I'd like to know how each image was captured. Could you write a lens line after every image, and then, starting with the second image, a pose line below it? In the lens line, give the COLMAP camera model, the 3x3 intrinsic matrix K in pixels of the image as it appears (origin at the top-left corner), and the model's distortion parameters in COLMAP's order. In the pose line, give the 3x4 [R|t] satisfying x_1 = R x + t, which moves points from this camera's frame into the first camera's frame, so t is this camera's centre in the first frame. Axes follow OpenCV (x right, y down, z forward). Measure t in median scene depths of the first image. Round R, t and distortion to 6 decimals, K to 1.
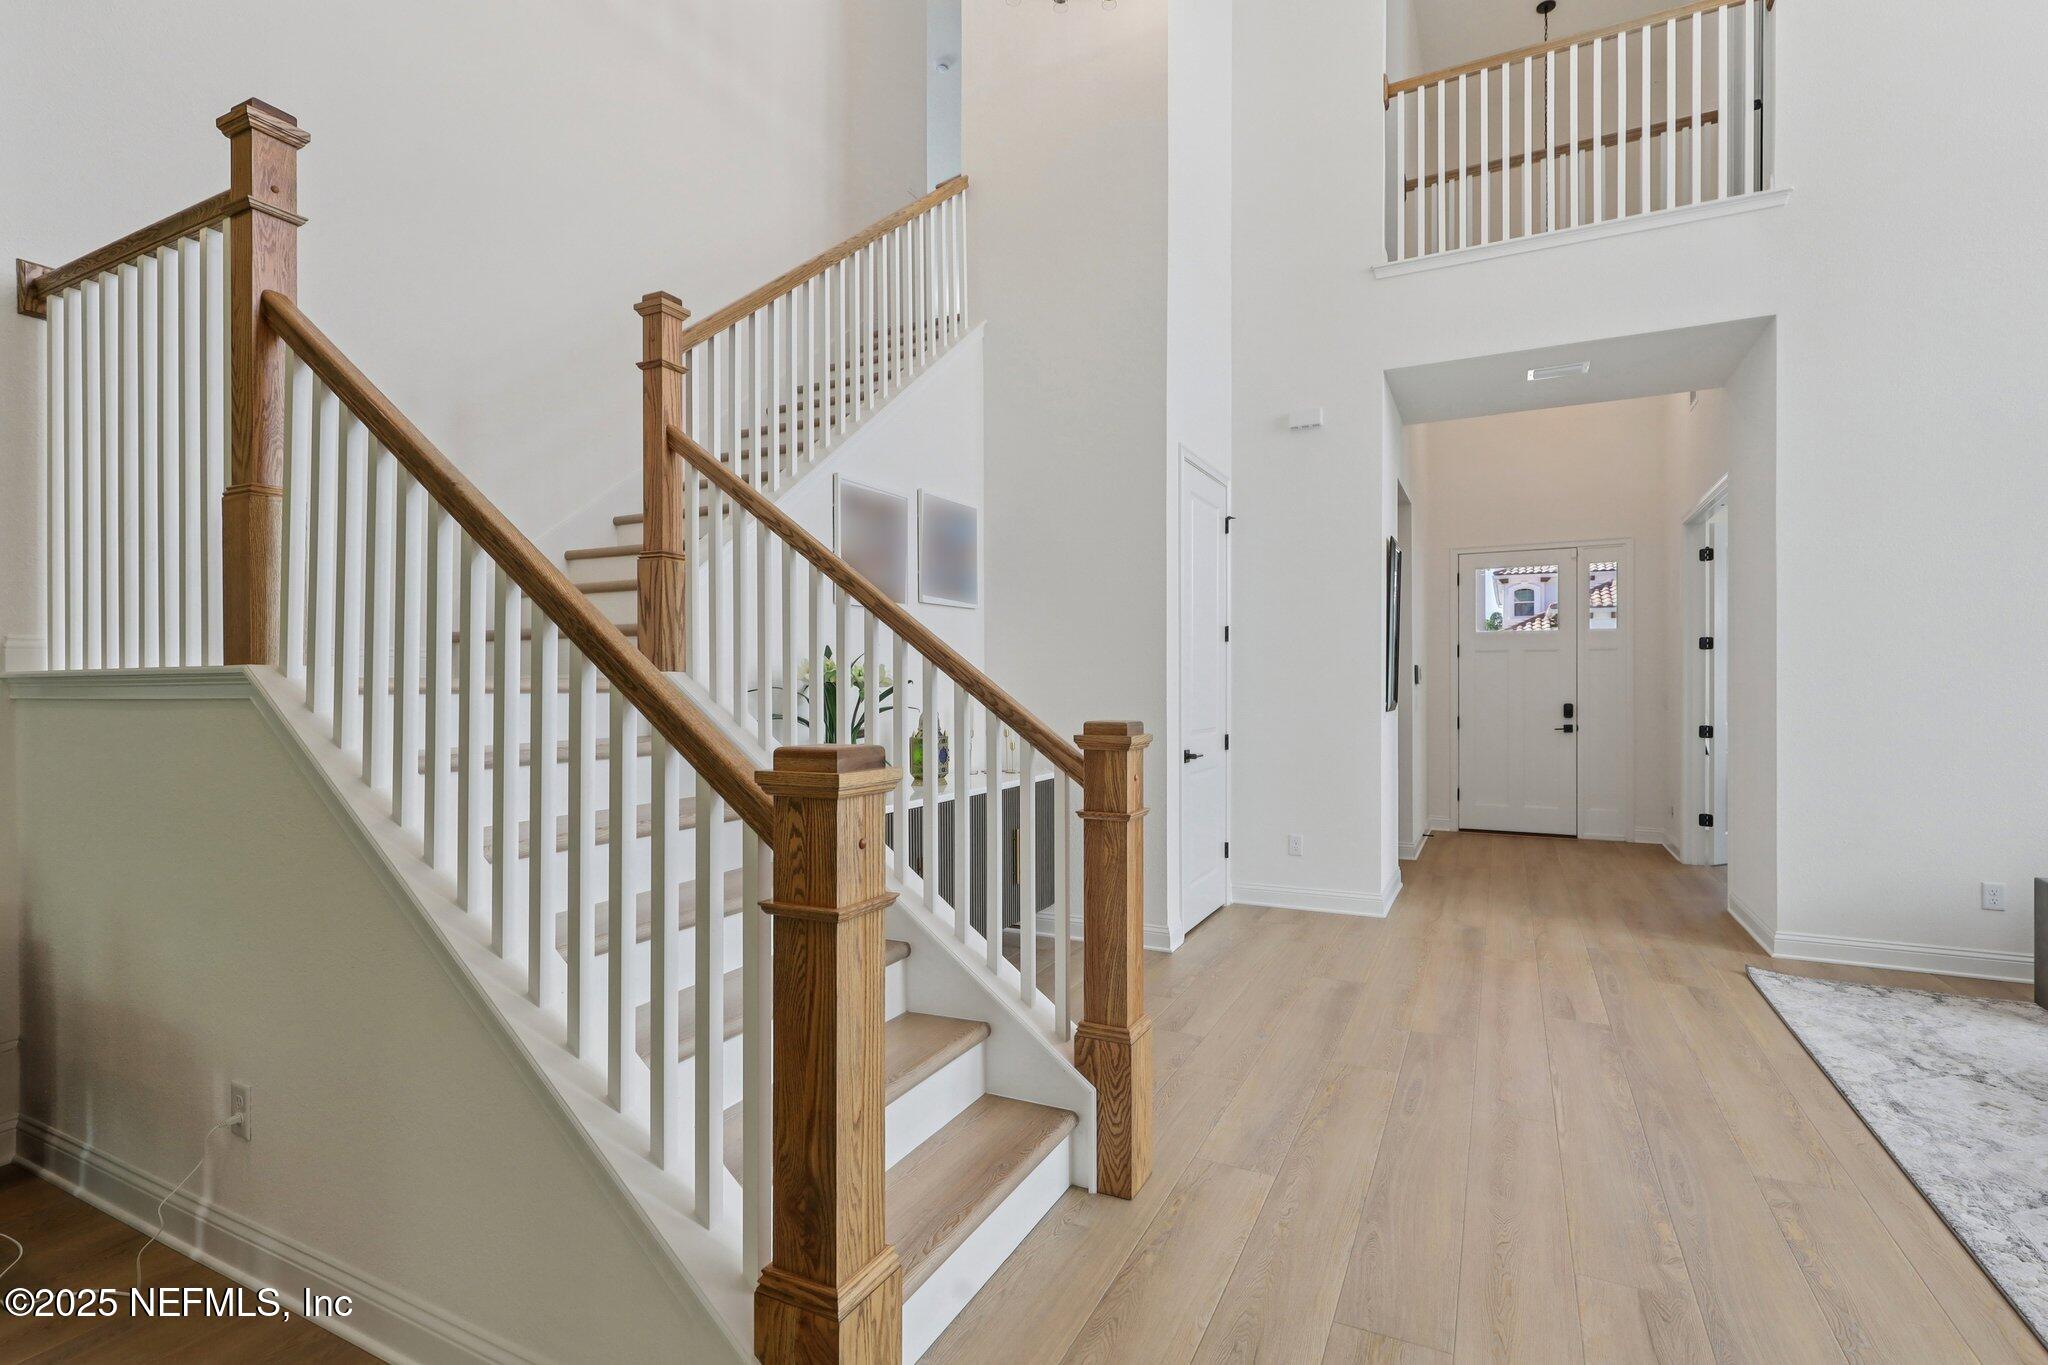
lens RADIAL K [[942.5, 0, 1024.0], [0, 942.5, 682.5], [0, 0, 1]] dist [-0.000076, -0.000078]
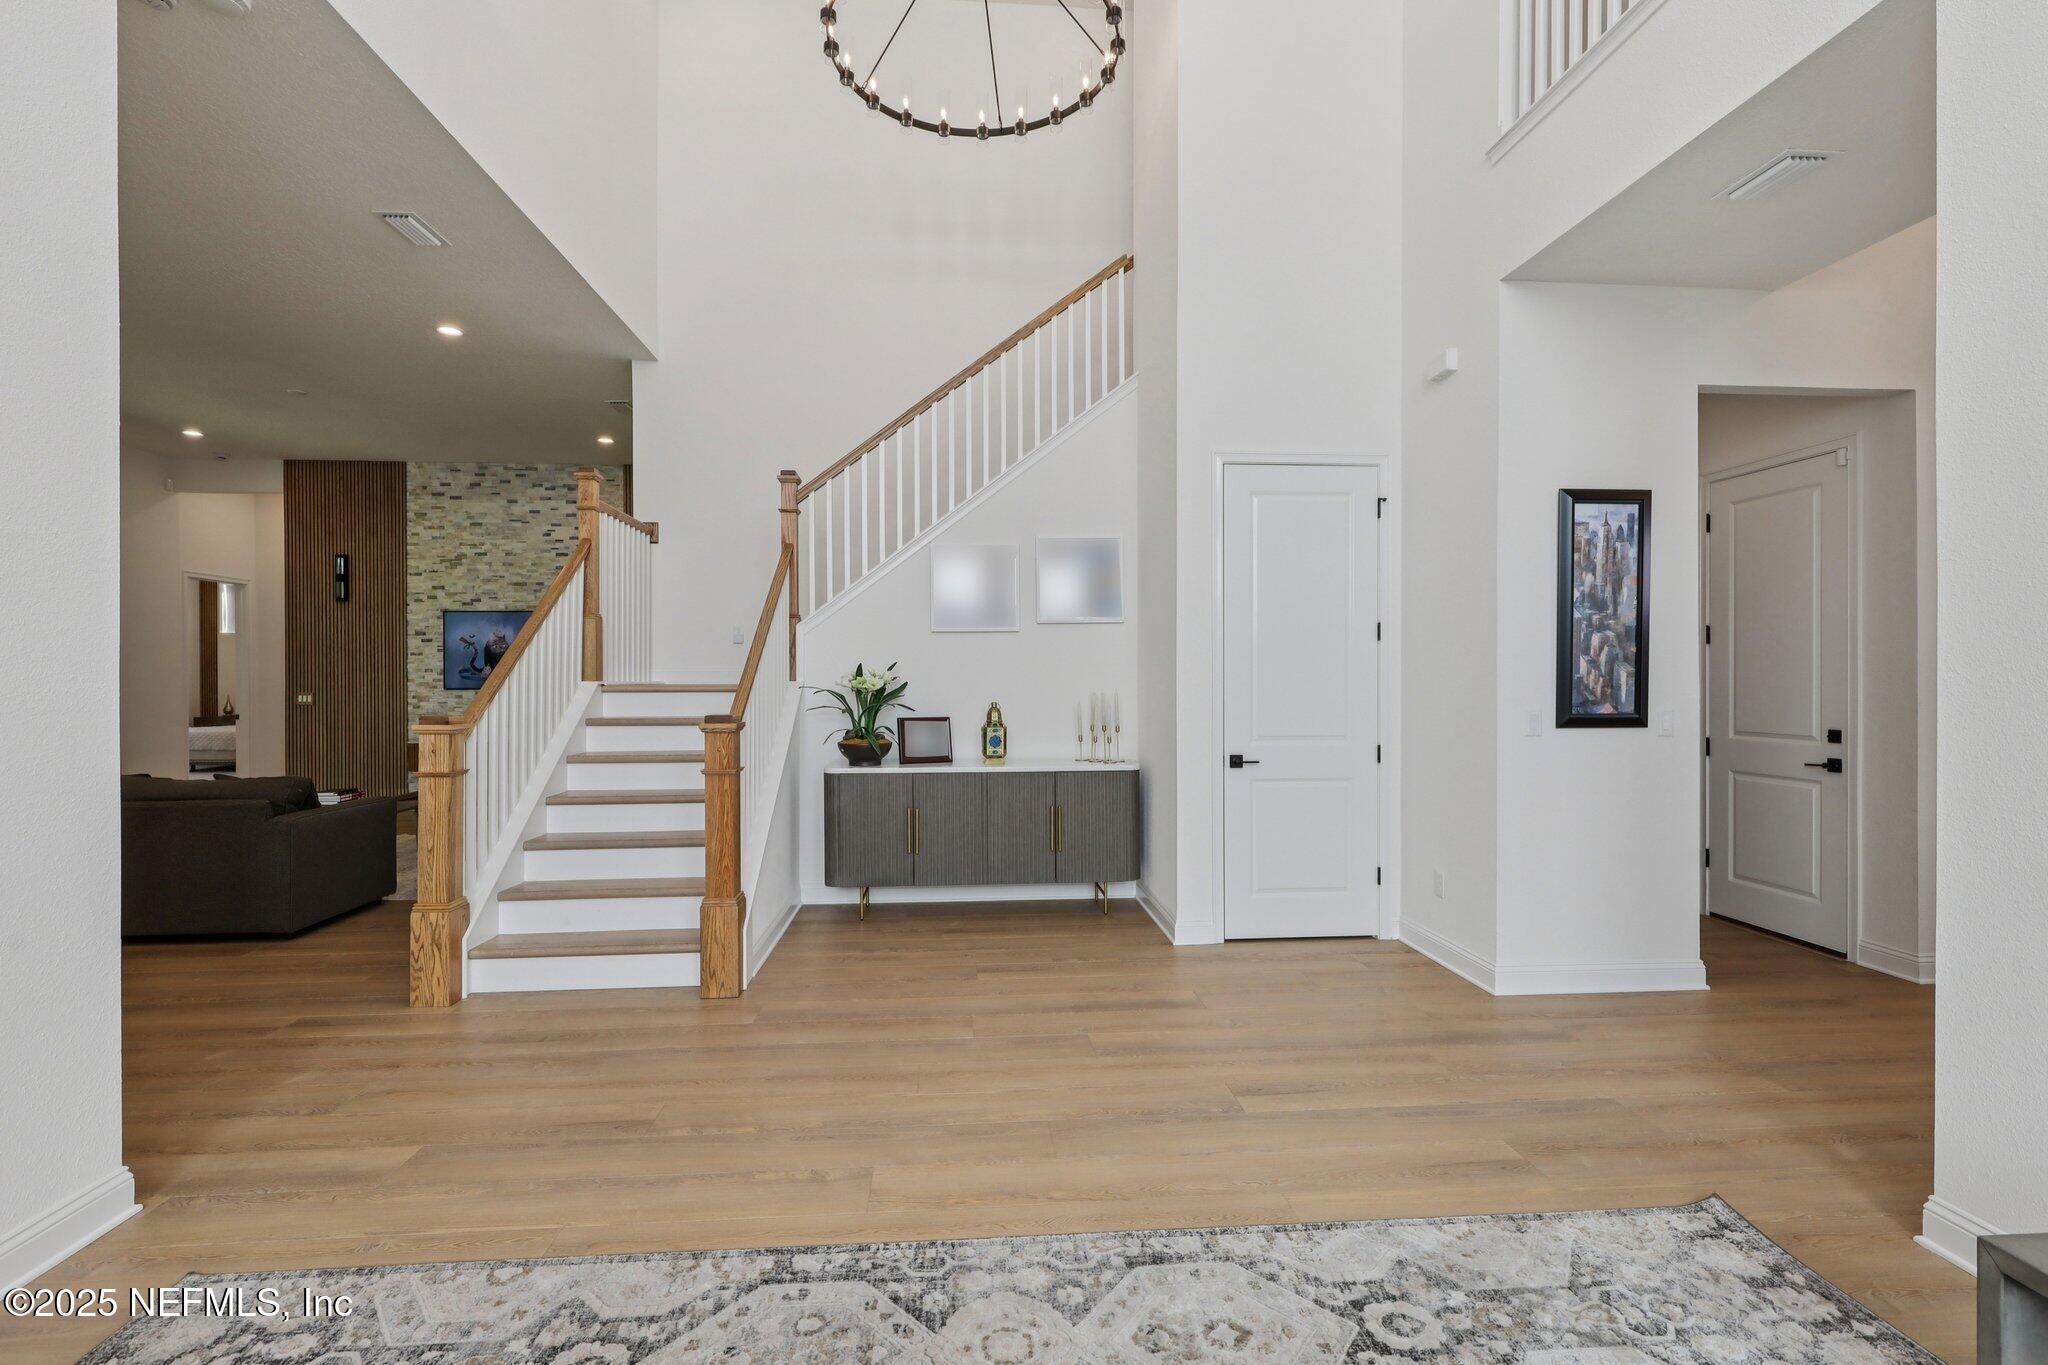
lens RADIAL K [[905.1, 0, 1024.0], [0, 905.1, 682.5], [0, 0, 1]] dist [0.014527, -0.000158]
pose [[0.521105, -0.004148, -0.853483, 1.401196], [0.005829, 0.999982, -0.001301, -0.007266], [0.853473, -0.004297, 0.521119, 0.506199]]
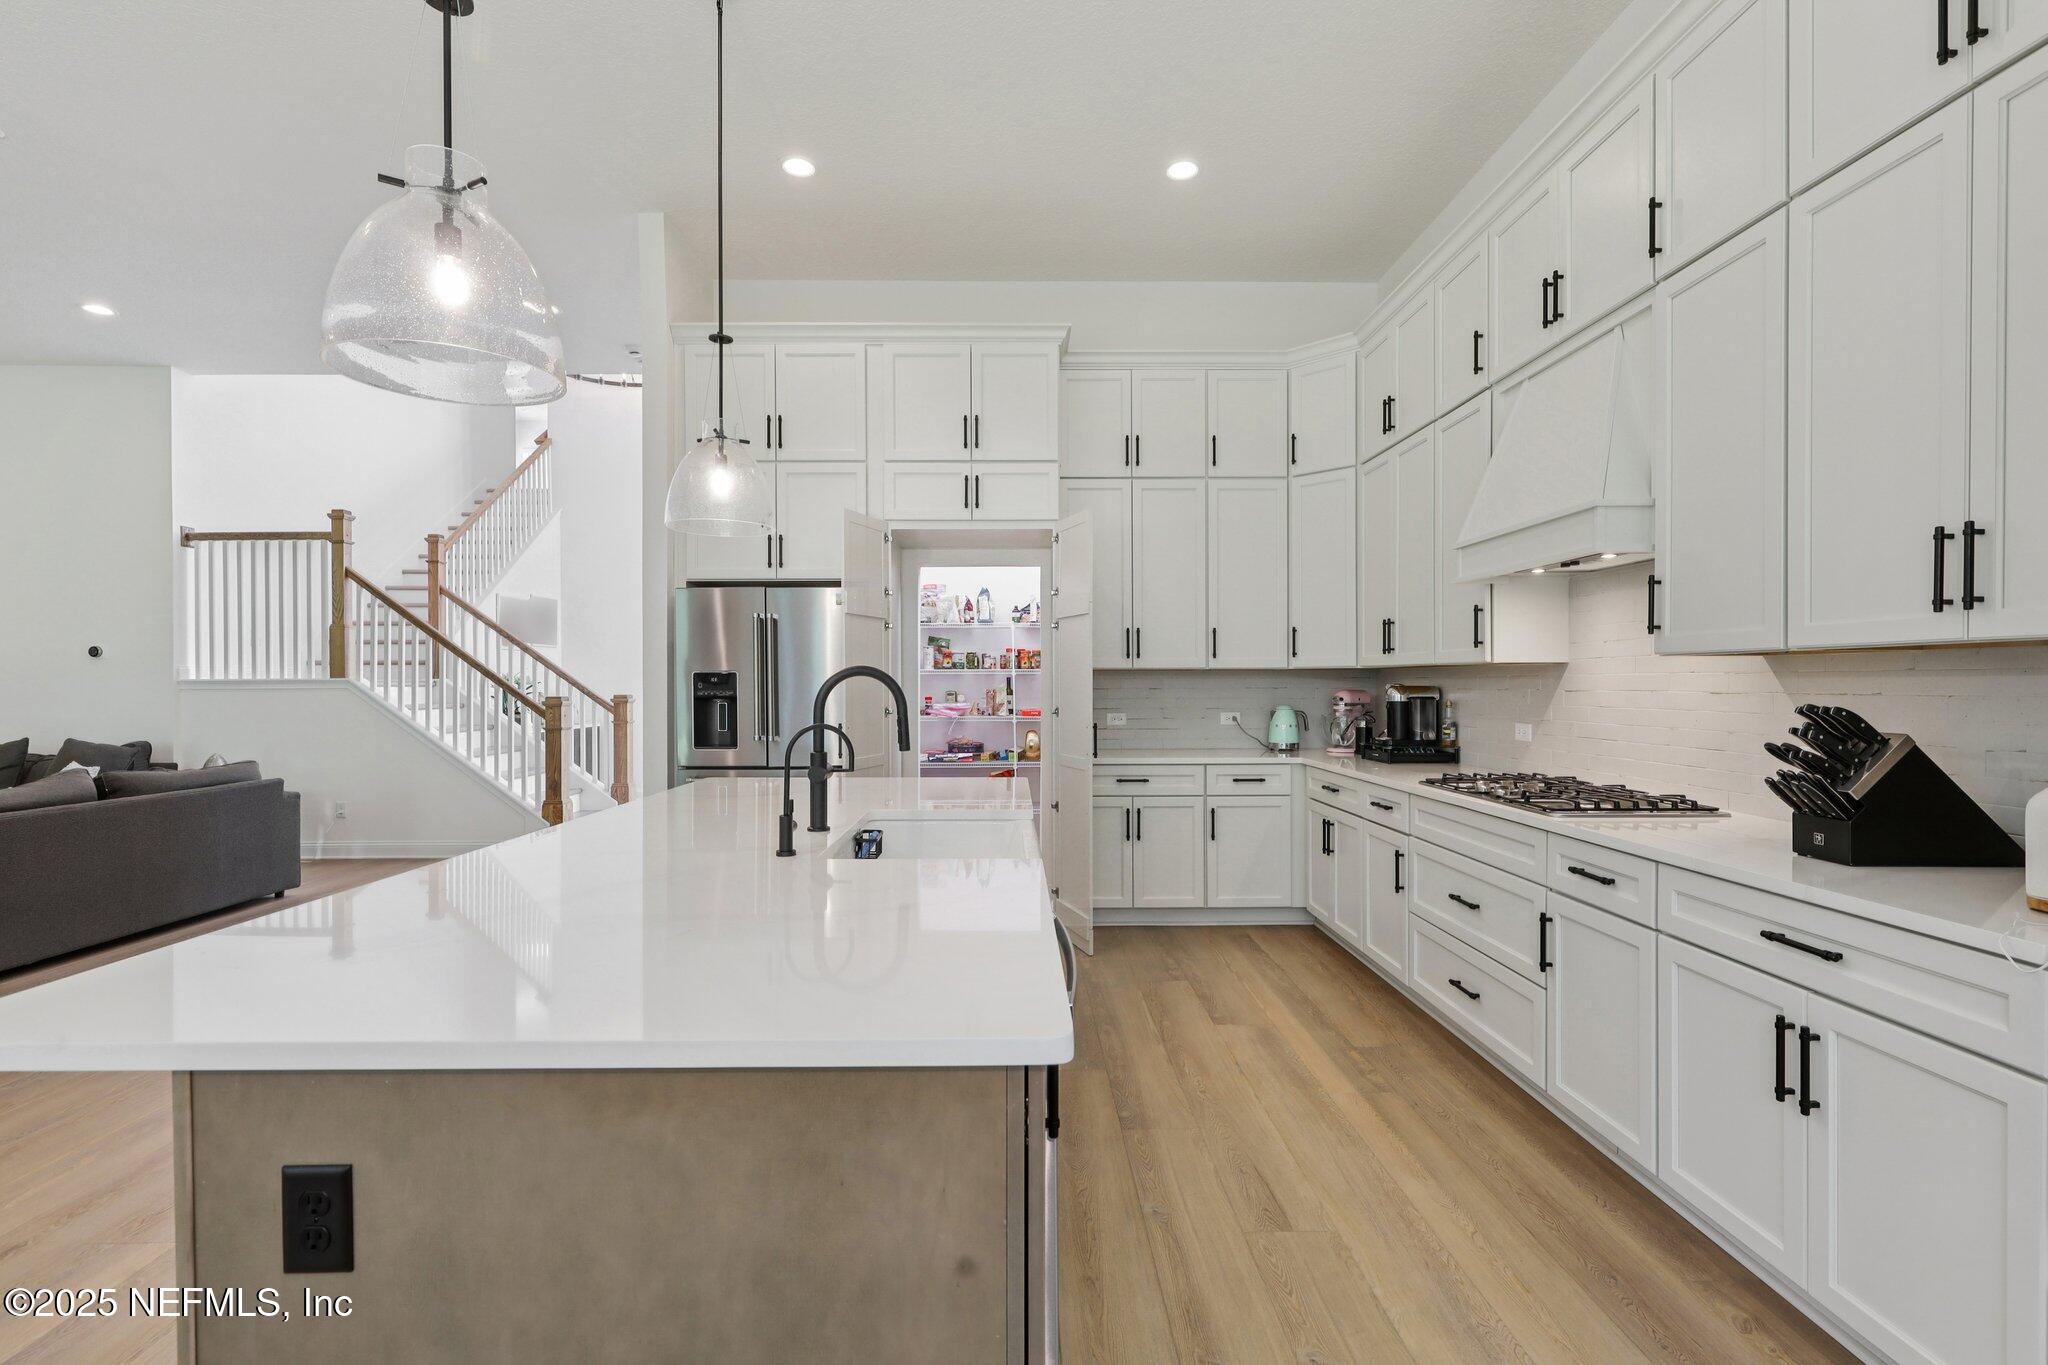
lens RADIAL K [[942.5, 0, 1024.0], [0, 942.5, 682.5], [0, 0, 1]] dist [-0.000076, -0.000078]
pose [[0.894708, -0.000703, 0.446651, -0.098857], [-0.004868, 0.999924, 0.011326, -0.036004], [-0.446625, -0.012308, 0.894637, -2.060501]]
